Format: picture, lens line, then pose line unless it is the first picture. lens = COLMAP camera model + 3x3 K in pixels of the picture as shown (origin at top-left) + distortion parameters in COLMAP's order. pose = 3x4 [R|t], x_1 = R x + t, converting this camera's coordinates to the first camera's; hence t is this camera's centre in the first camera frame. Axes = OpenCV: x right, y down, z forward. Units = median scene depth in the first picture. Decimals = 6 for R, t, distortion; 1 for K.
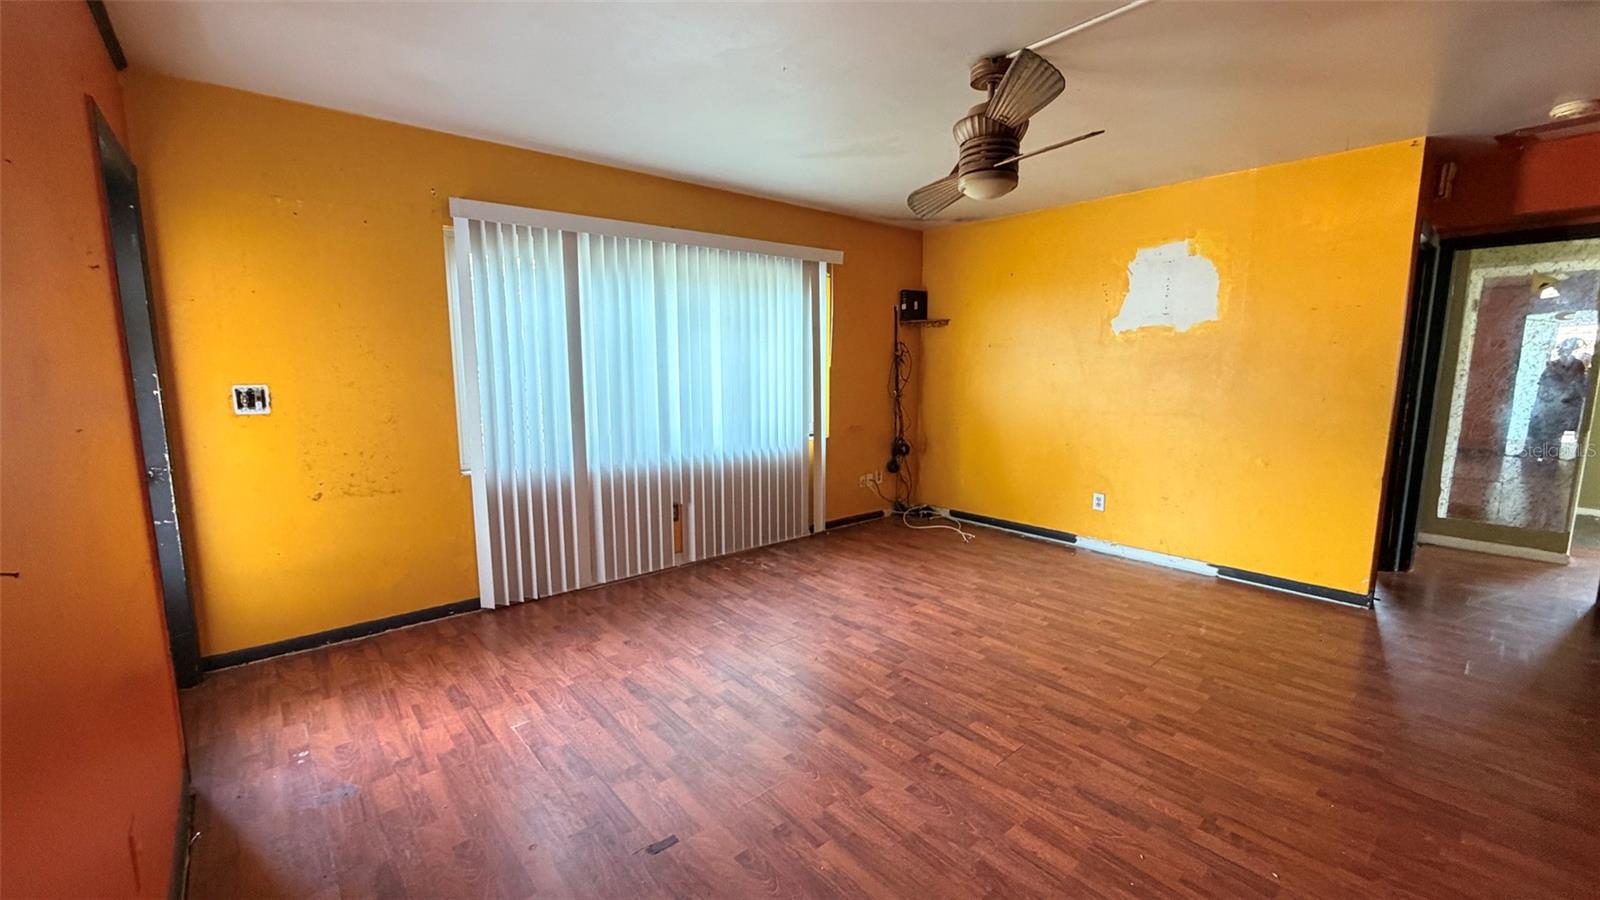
lens RADIAL K [[642.2, 0, 802.9], [0, 642.2, 454.4], [0, 0, 1]] dist [-0.003868, 0.001665]
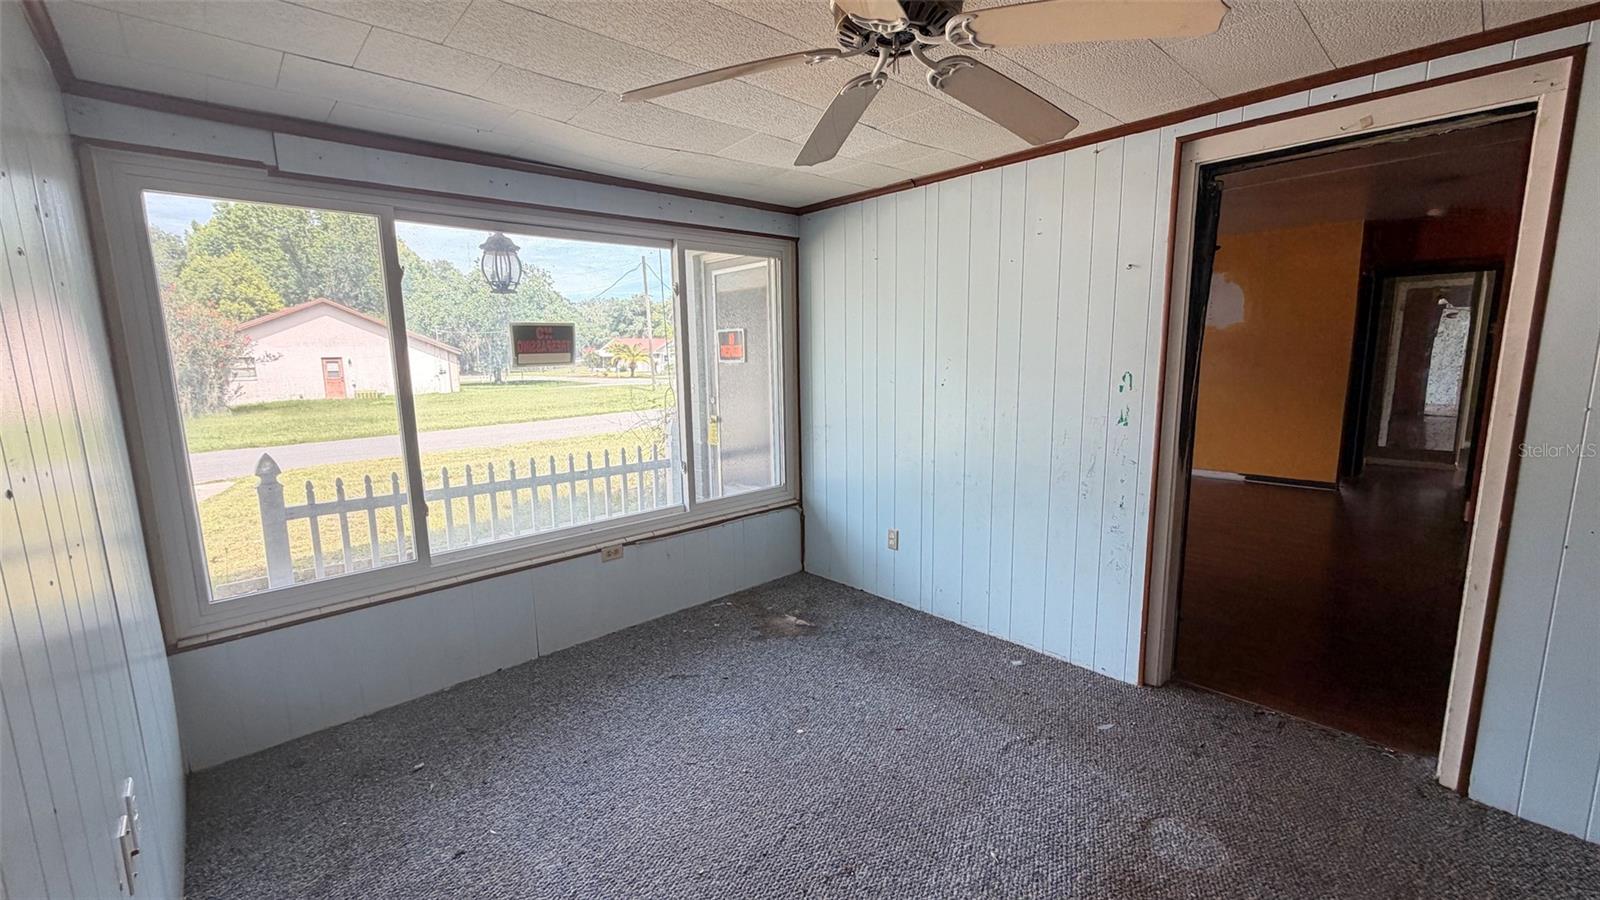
lens RADIAL K [[642.2, 0, 801.0], [0, 642.2, 453.9], [0, 0, 1]] dist [-0.003868, 0.001665]
pose [[0.999222, -0.024584, 0.030833, -0.527804], [0.024080, 0.999572, 0.016622, 0.069181], [-0.031228, -0.015866, 0.999386, -0.588793]]
